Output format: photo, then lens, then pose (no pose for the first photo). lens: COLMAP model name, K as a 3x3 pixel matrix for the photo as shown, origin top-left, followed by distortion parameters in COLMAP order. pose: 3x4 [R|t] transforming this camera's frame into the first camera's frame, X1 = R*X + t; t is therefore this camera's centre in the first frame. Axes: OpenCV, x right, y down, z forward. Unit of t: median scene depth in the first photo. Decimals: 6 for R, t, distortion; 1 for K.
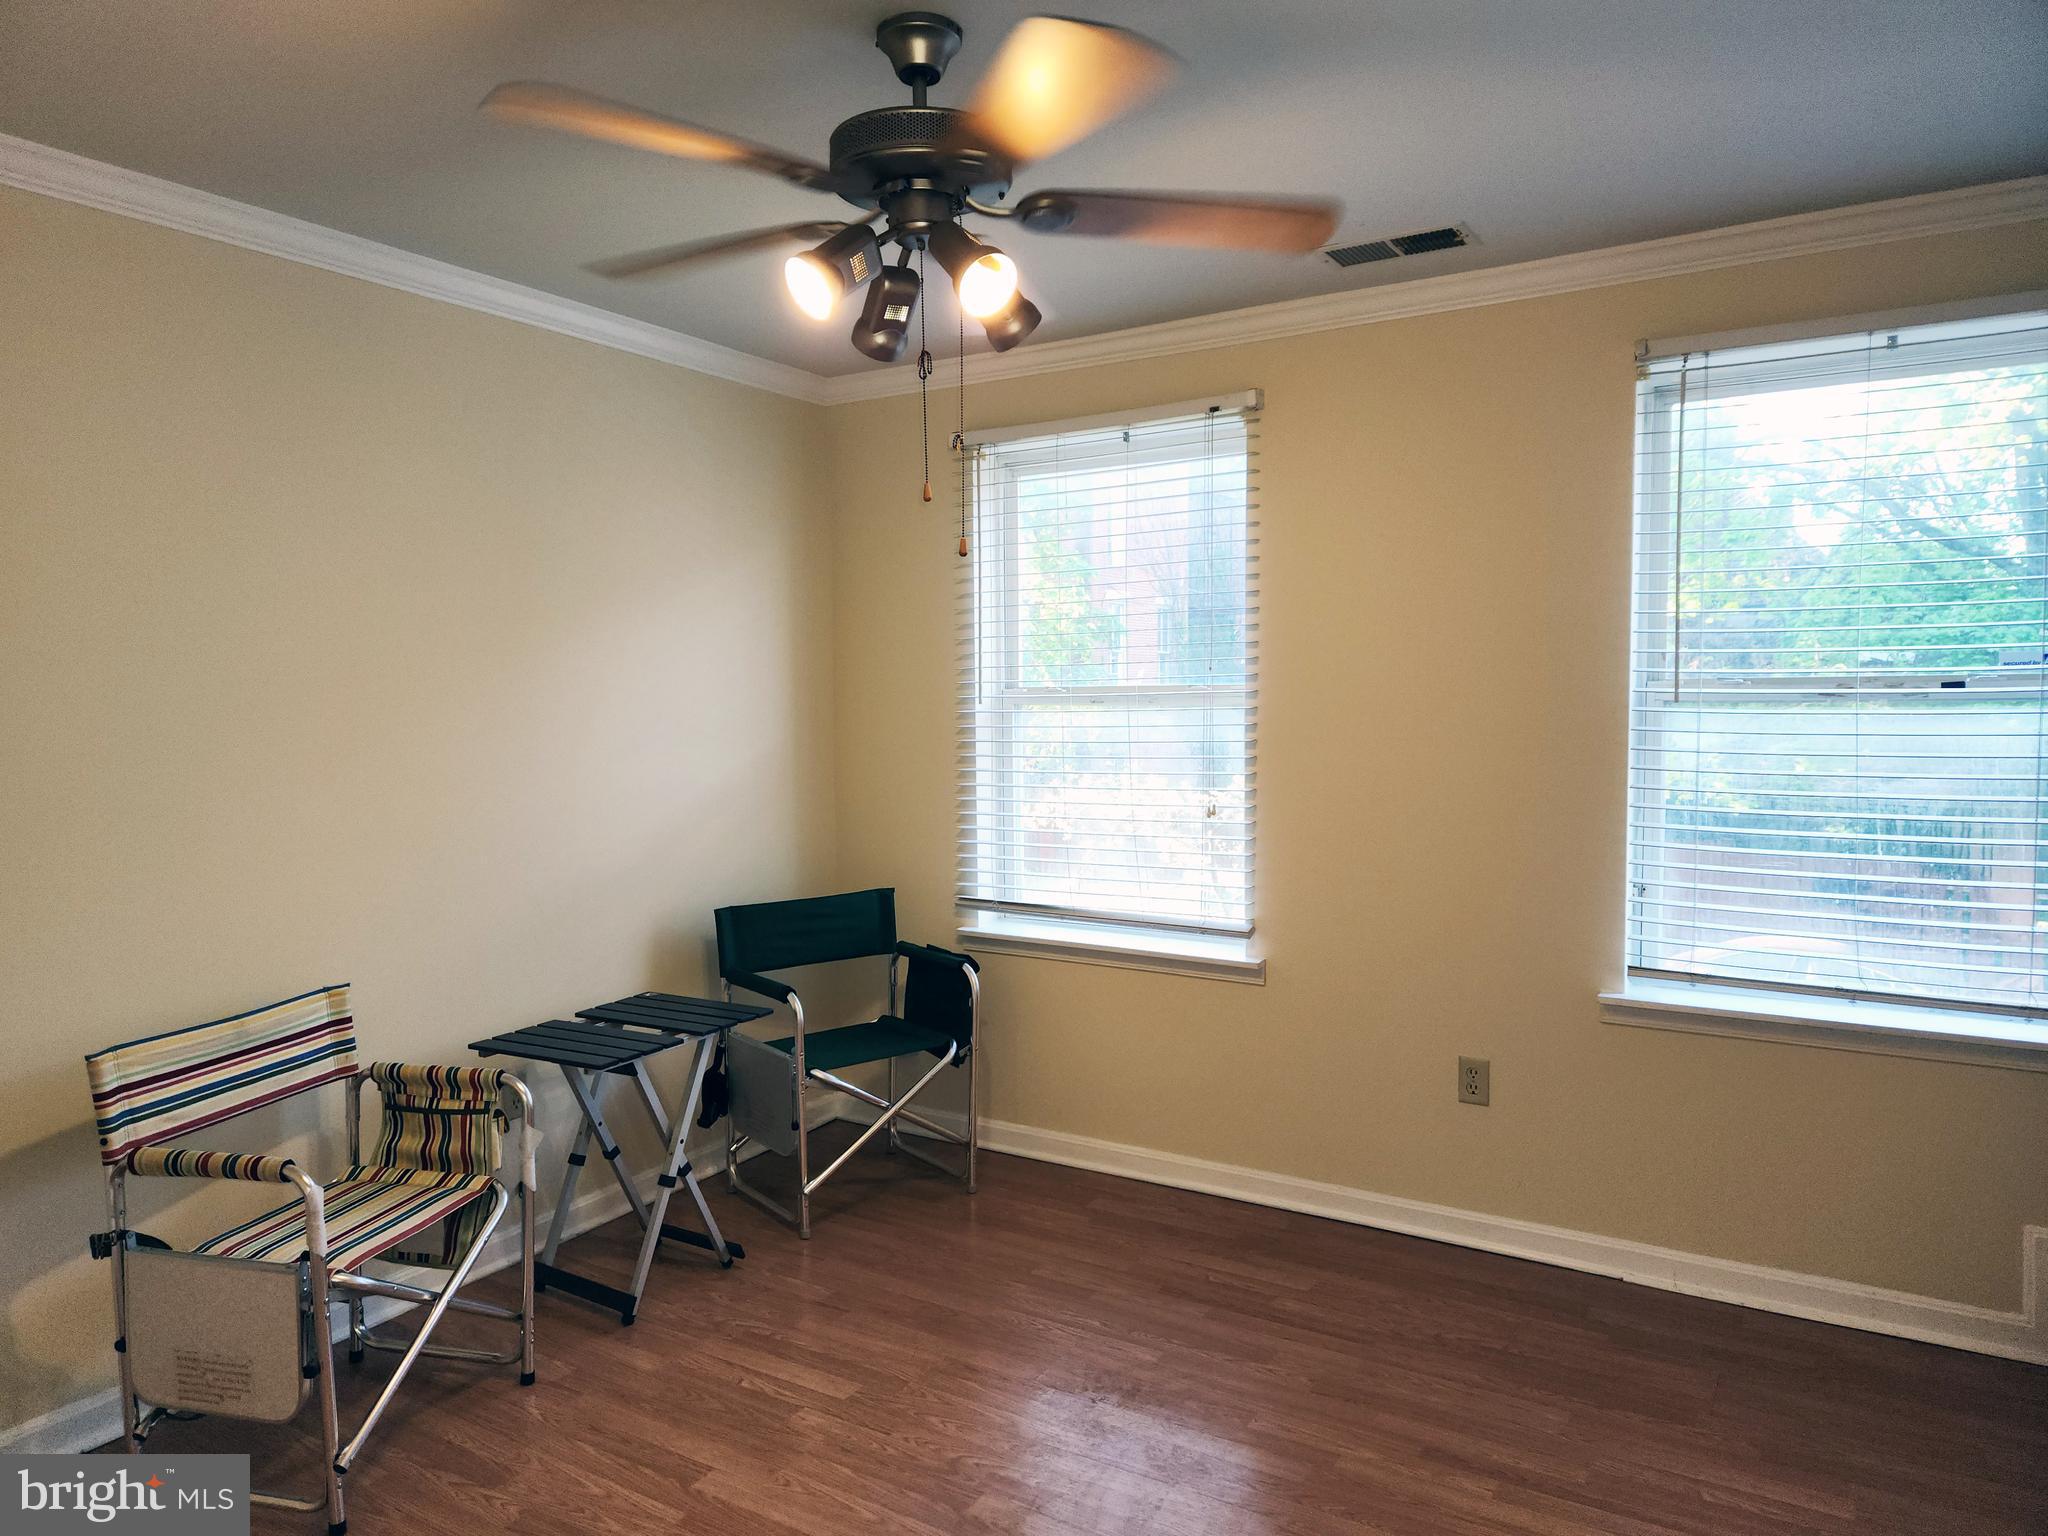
lens RADIAL K [[1373.2, 0, 1036.4], [0, 1373.2, 766.8], [0, 0, 1]] dist [0.050884, 0.000409]
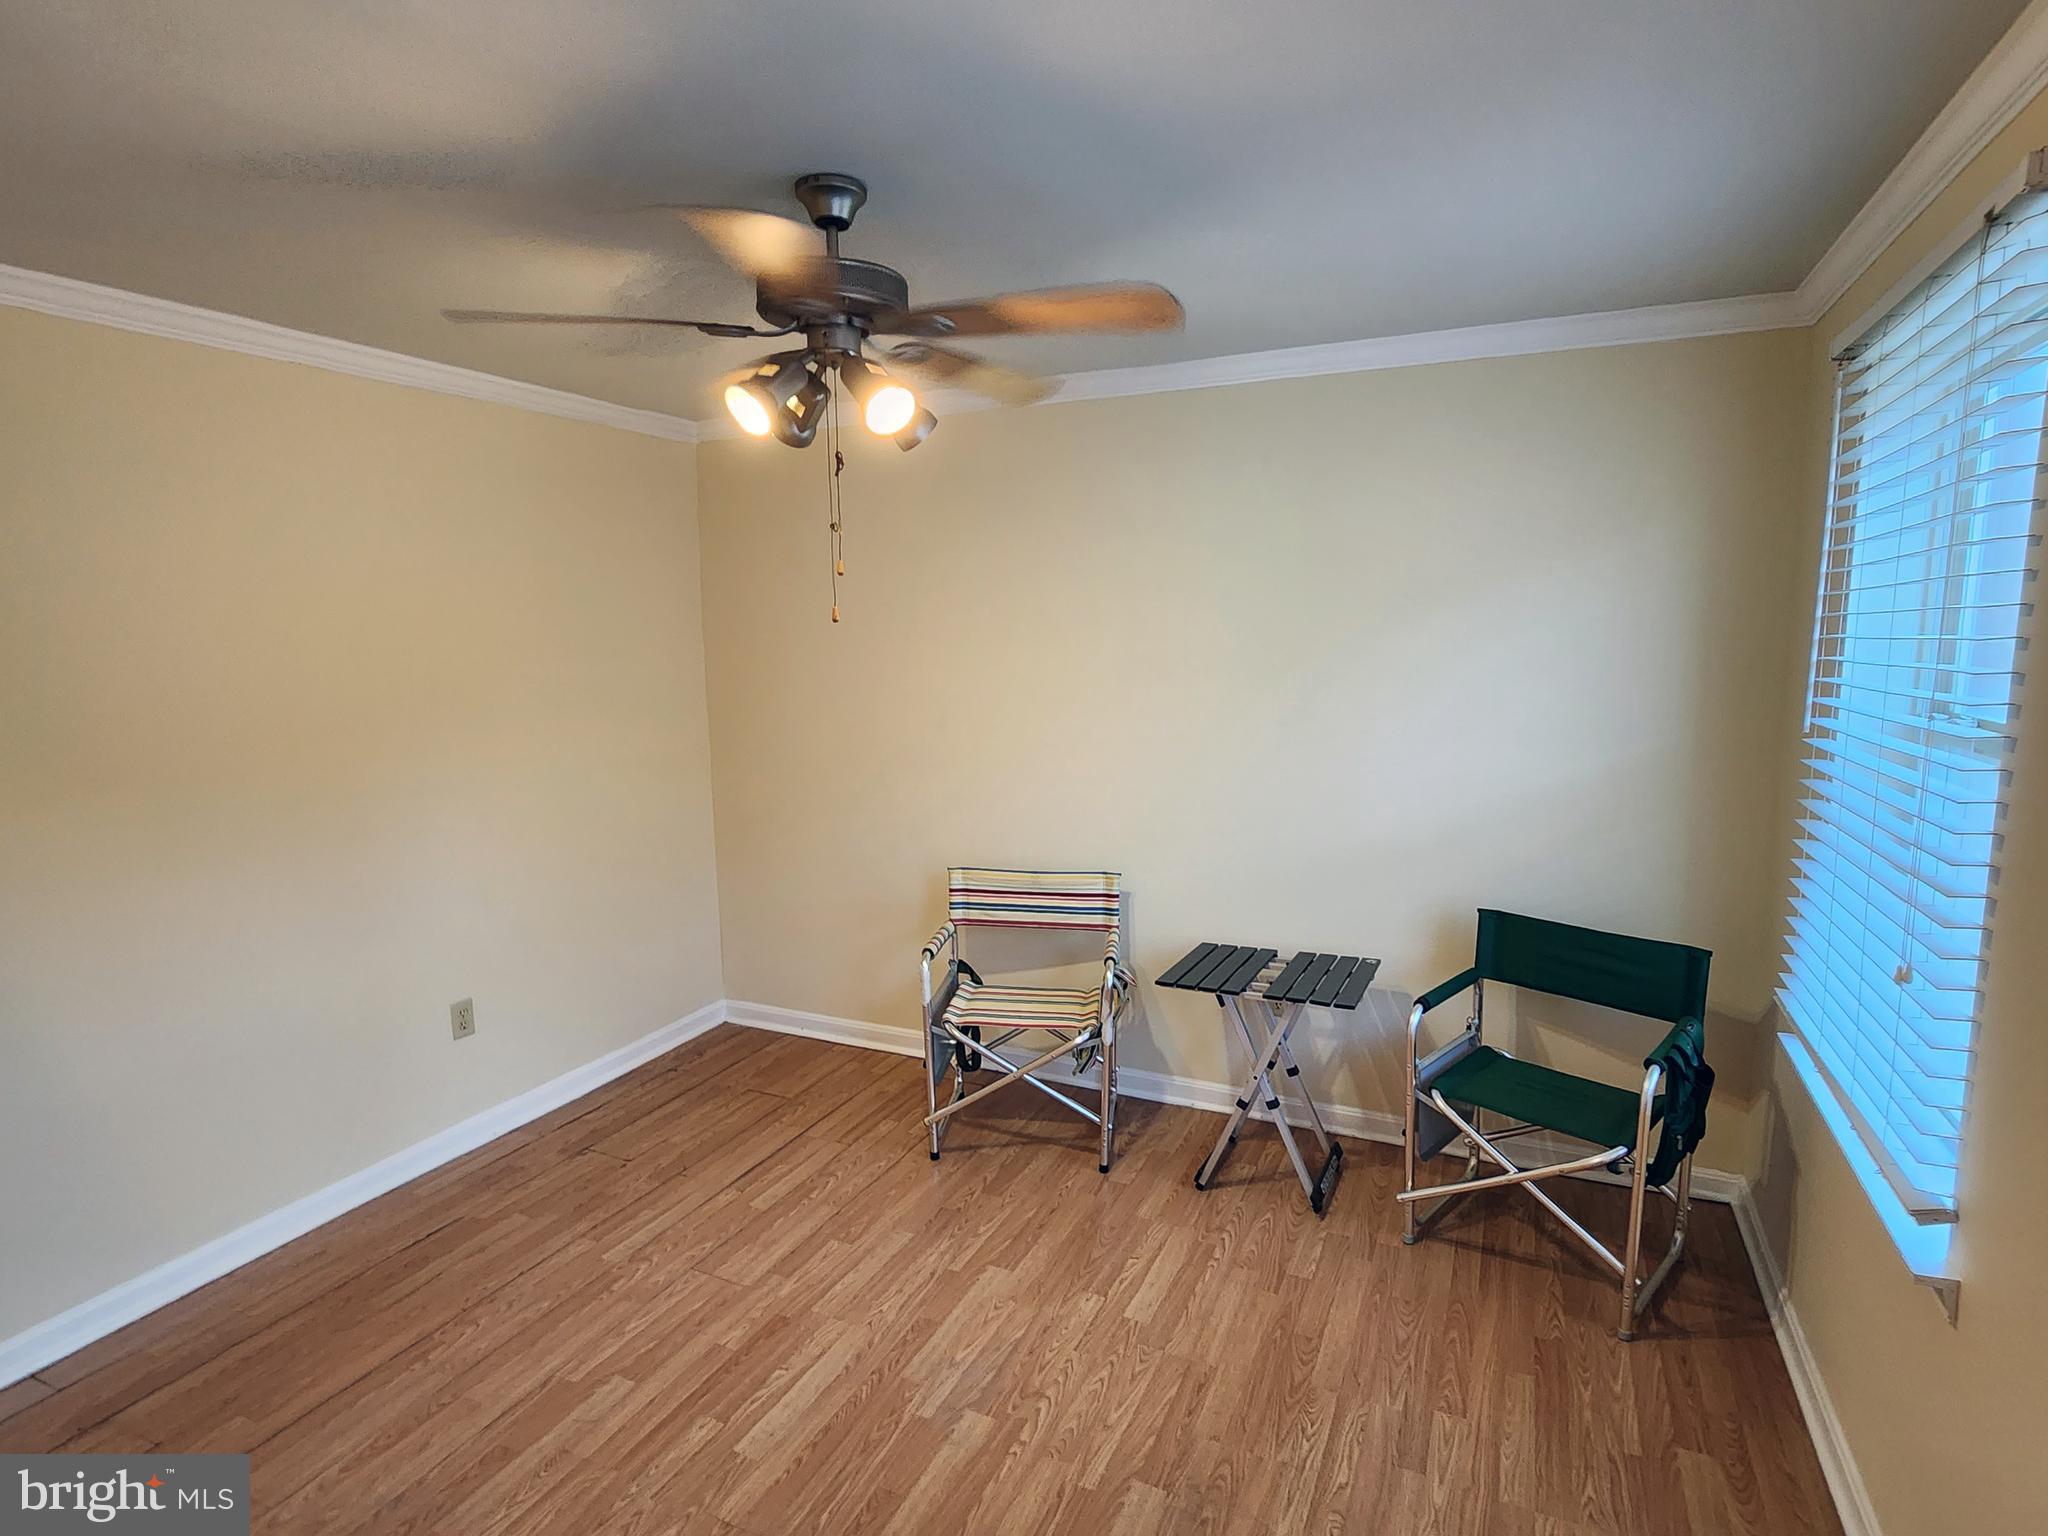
lens RADIAL K [[1089.8, 0, 1030.4], [0, 1089.8, 769.1], [0, 0, 1]] dist [0.002294, -0.000391]
pose [[0.106054, 0.148512, -0.983207, 0.671407], [-0.049914, 0.988332, 0.143902, -0.128272], [0.993107, 0.033815, 0.112230, 0.778394]]
